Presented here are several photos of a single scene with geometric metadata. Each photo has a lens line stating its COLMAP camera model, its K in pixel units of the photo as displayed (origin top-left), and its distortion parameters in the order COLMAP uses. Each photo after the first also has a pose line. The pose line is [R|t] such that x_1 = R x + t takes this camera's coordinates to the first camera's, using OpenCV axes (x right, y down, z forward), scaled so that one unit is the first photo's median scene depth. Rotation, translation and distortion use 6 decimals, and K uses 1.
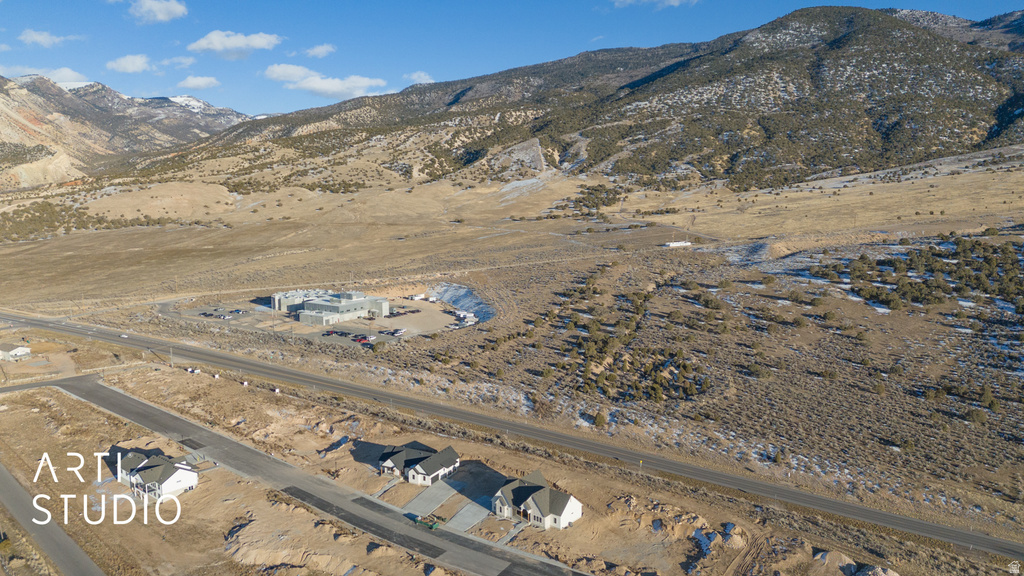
lens RADIAL K [[747.6, 0, 516.1], [0, 747.6, 288.2], [0, 0, 1]] dist [0.086801, -0.077260]
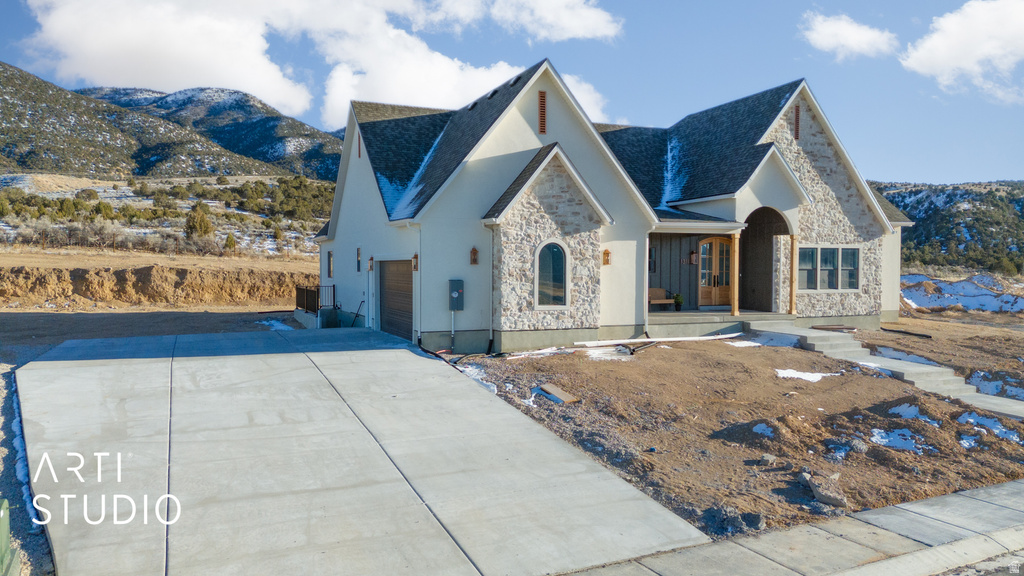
lens RADIAL K [[747.6, 0, 515.4], [0, 747.6, 284.7], [0, 0, 1]] dist [0.086801, -0.077260]
pose [[0.464861, -0.017090, 0.885219, -0.016011], [0.125725, 0.990956, -0.046891, 0.042936], [-0.876412, 0.133092, 0.462805, 0.137500]]
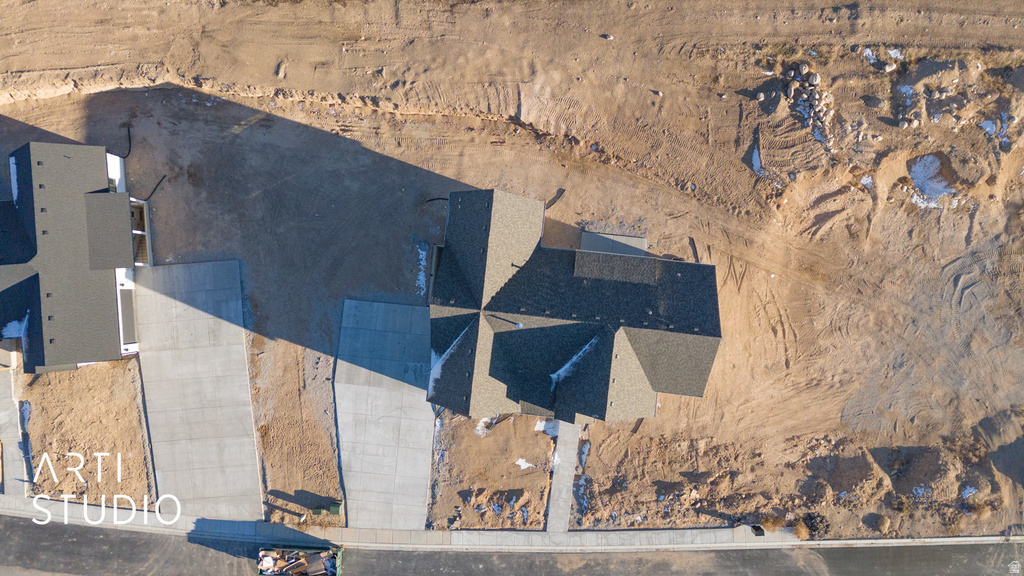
lens RADIAL K [[747.6, 0, 514.0], [0, 747.6, 284.7], [0, 0, 1]] dist [0.086801, -0.077260]
pose [[0.842104, -0.538929, -0.020413, 0.003614], [0.110662, 0.135624, 0.984561, -0.000960], [-0.527840, -0.831361, 0.173848, 0.140755]]
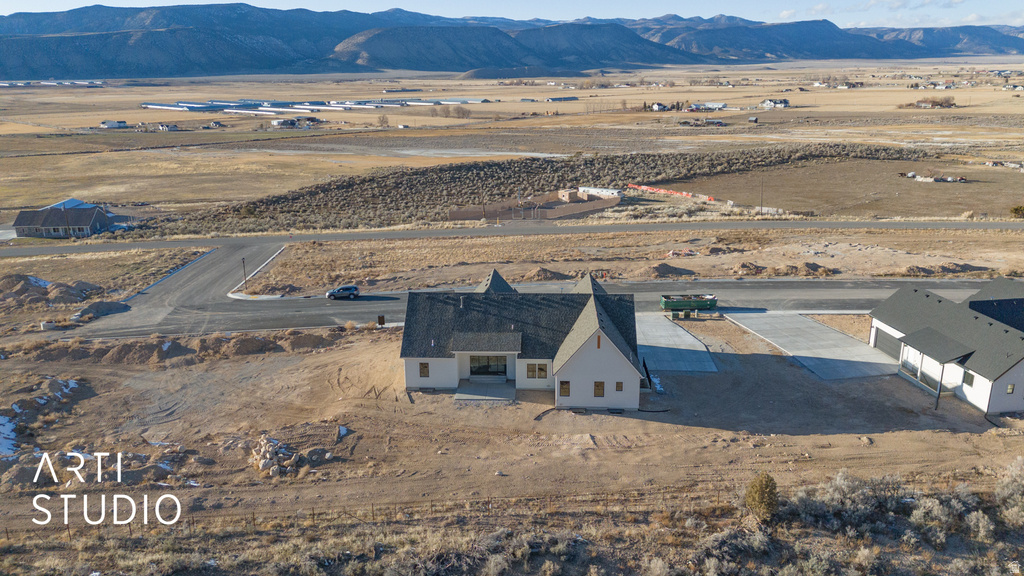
lens RADIAL K [[747.6, 0, 514.1], [0, 747.6, 286.9], [0, 0, 1]] dist [0.086801, -0.077260]
pose [[-0.806300, 0.180334, -0.563348, 0.032844], [-0.076271, 0.912746, 0.401344, 0.017356], [0.586570, 0.366570, -0.722193, 0.180019]]
